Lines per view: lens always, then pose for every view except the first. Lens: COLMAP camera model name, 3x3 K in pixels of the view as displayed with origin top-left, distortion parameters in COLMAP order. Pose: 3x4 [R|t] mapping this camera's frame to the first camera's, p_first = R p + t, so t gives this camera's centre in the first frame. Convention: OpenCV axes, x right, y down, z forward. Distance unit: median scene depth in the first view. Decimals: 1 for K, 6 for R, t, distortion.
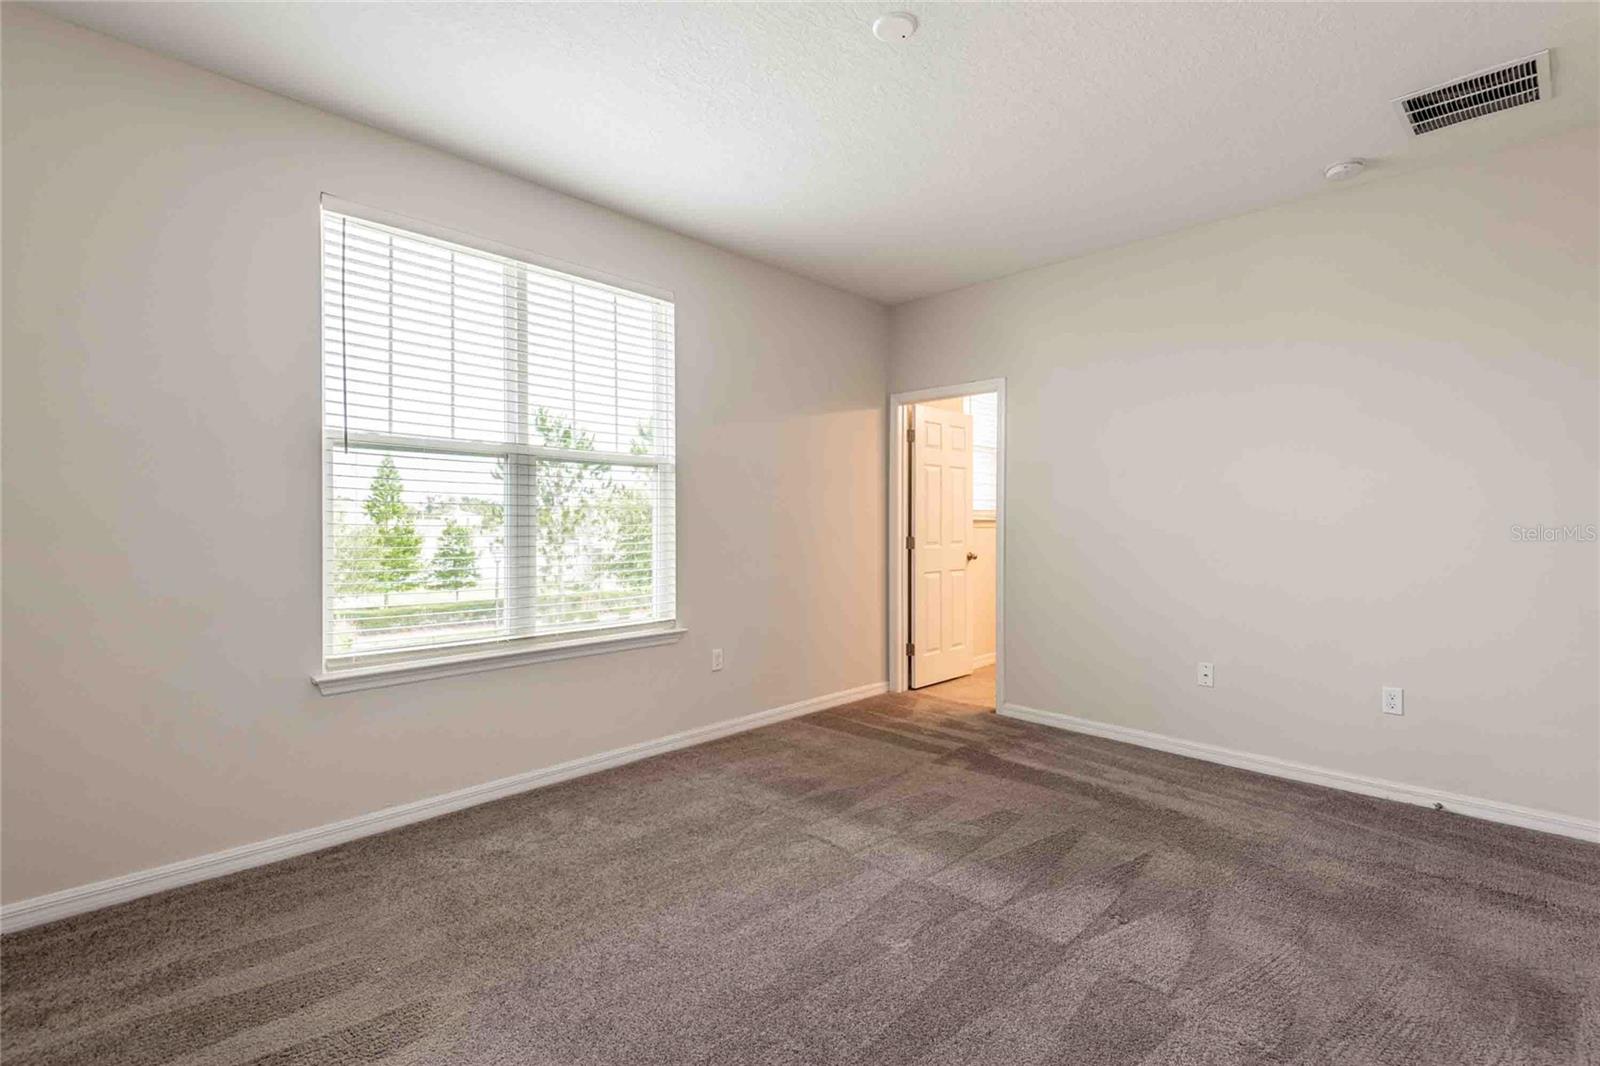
lens RADIAL K [[735.4, 0, 788.8], [0, 735.4, 516.0], [0, 0, 1]] dist [0.026177, -0.016122]
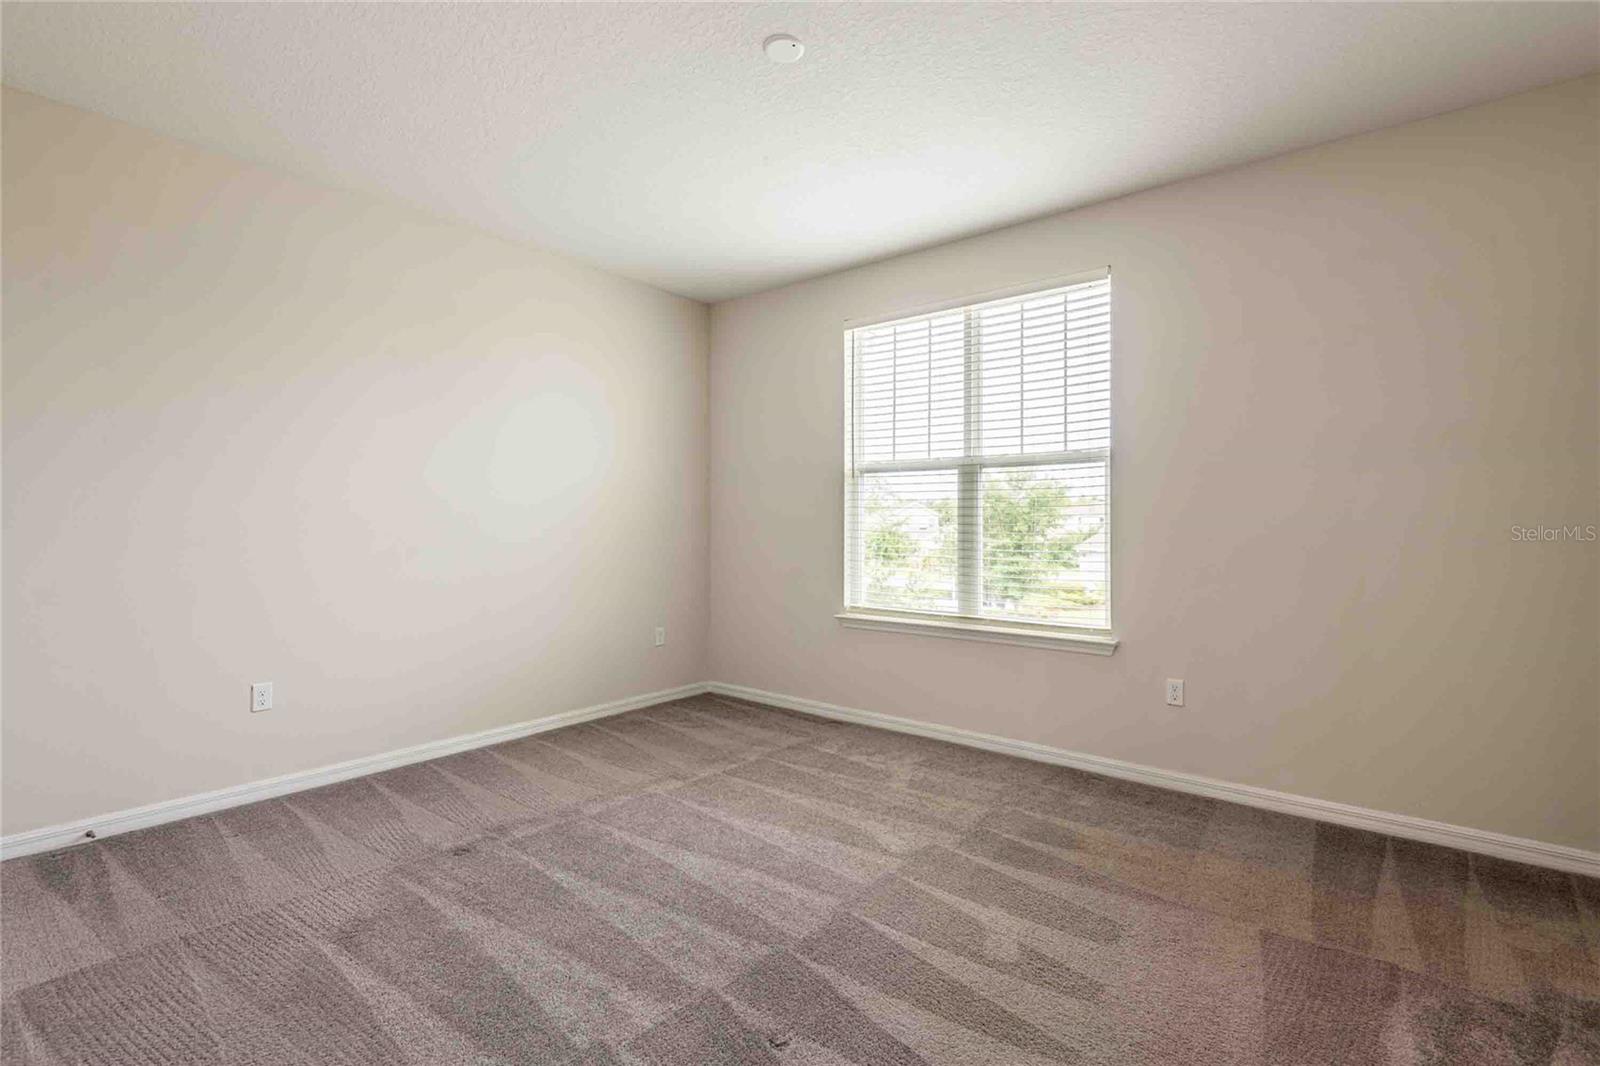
lens RADIAL K [[735.4, 0, 814.4], [0, 735.4, 504.2], [0, 0, 1]] dist [0.026177, -0.016122]
pose [[0.098364, -0.026403, -0.994800, 0.810965], [0.010384, 0.999621, -0.025504, 0.008971], [0.995096, -0.007821, 0.098601, 0.637632]]
